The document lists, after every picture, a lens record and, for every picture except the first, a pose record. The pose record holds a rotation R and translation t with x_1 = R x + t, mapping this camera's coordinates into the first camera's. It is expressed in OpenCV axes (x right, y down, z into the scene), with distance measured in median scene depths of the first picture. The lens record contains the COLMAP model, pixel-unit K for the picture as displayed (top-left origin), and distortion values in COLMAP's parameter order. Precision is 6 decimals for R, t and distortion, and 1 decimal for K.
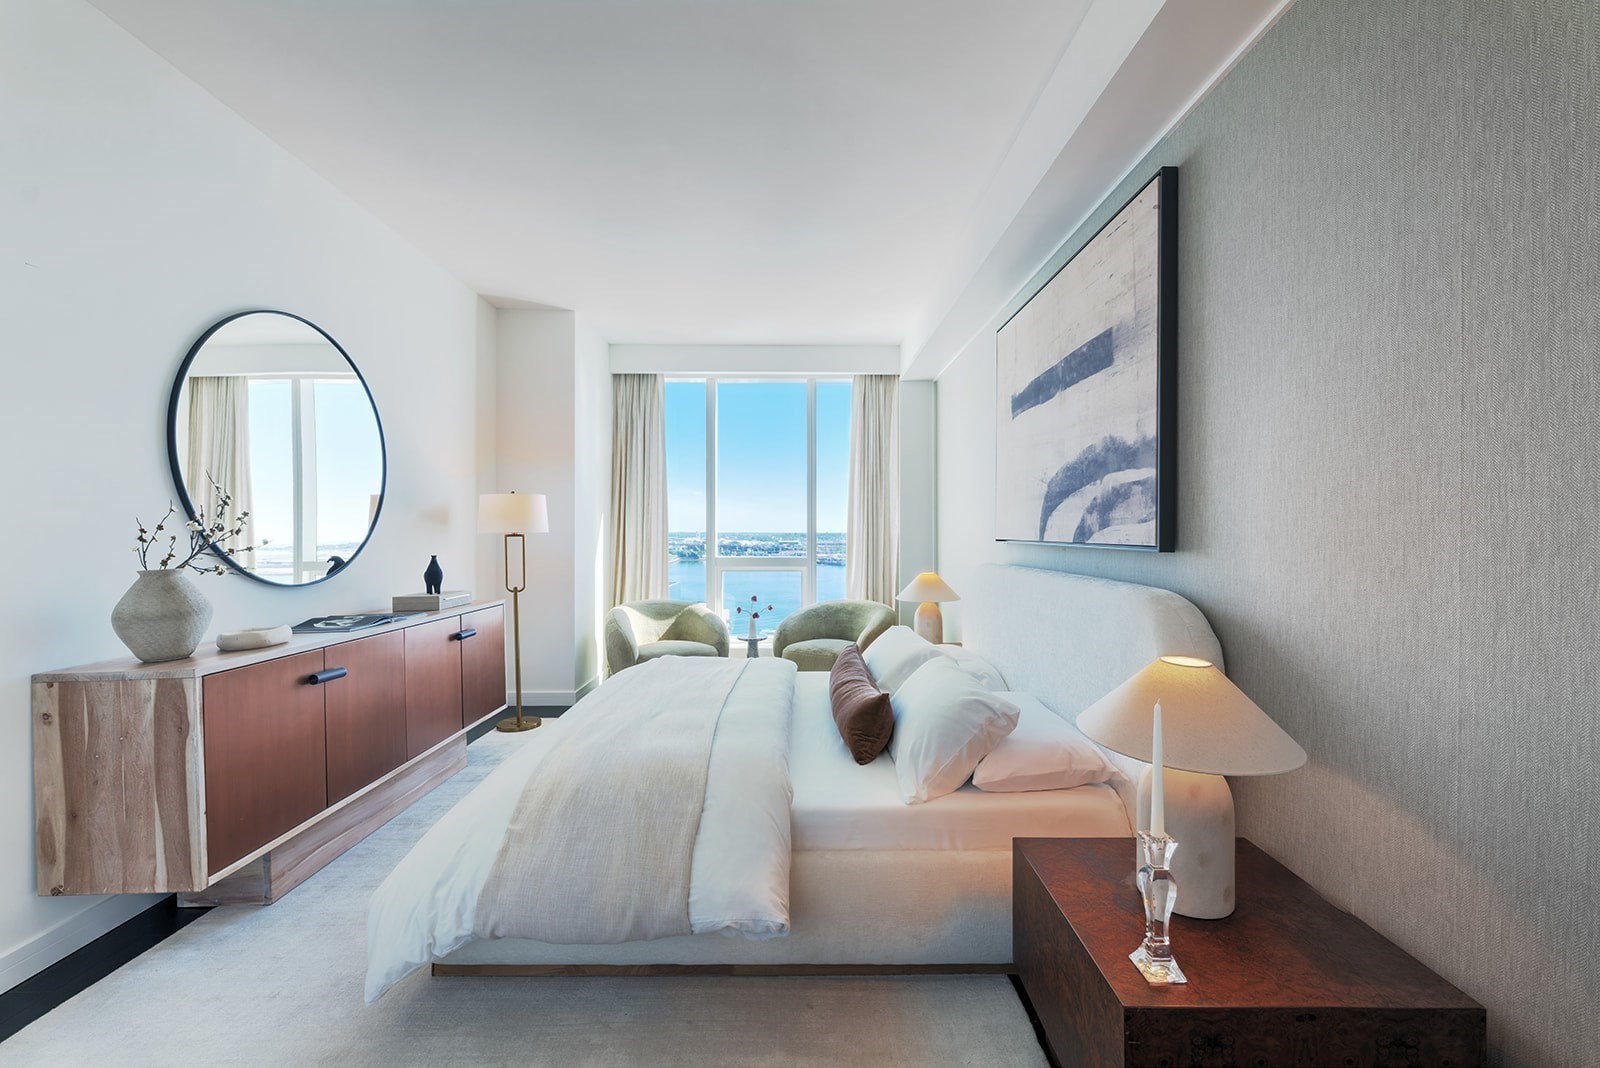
lens RADIAL K [[648.0, 0, 808.8], [0, 648.0, 535.5], [0, 0, 1]] dist [-0.002545, 0.000316]
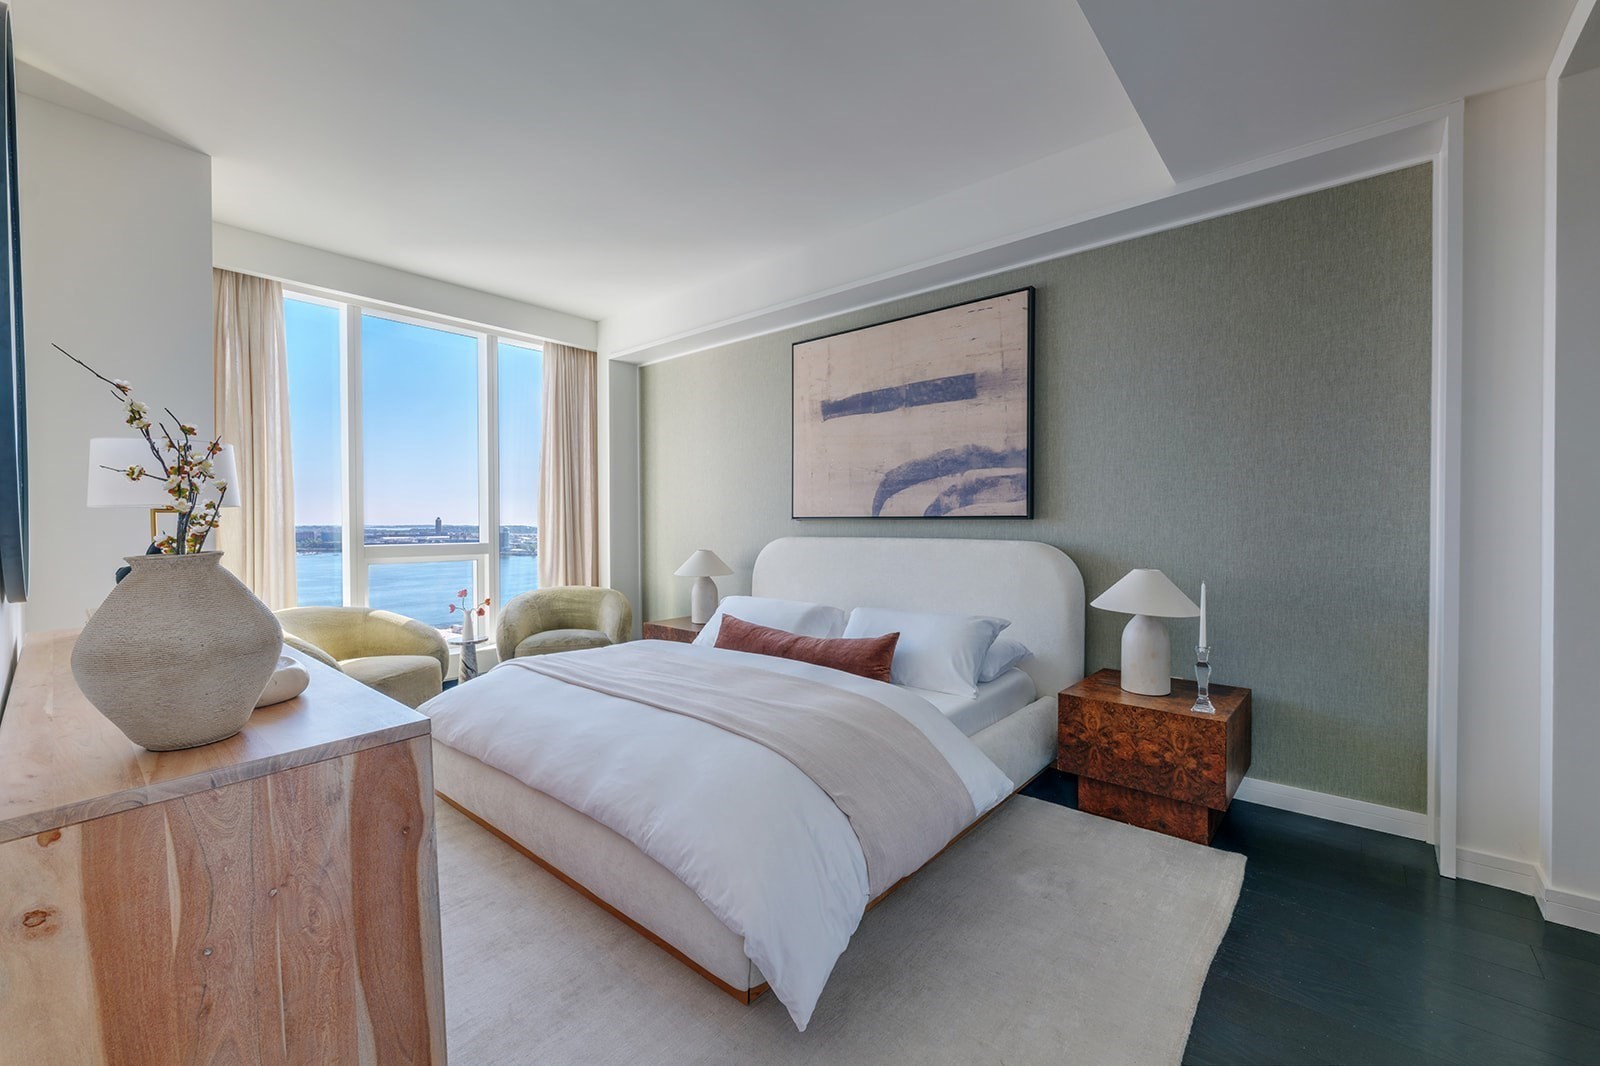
lens RADIAL K [[648.0, 0, 807.5], [0, 648.0, 531.3], [0, 0, 1]] dist [-0.002545, 0.000316]
pose [[0.655435, -0.012753, 0.755144, -1.115068], [0.006982, 0.999917, 0.010827, 0.035438], [-0.755219, -0.001824, 0.655470, 0.355331]]
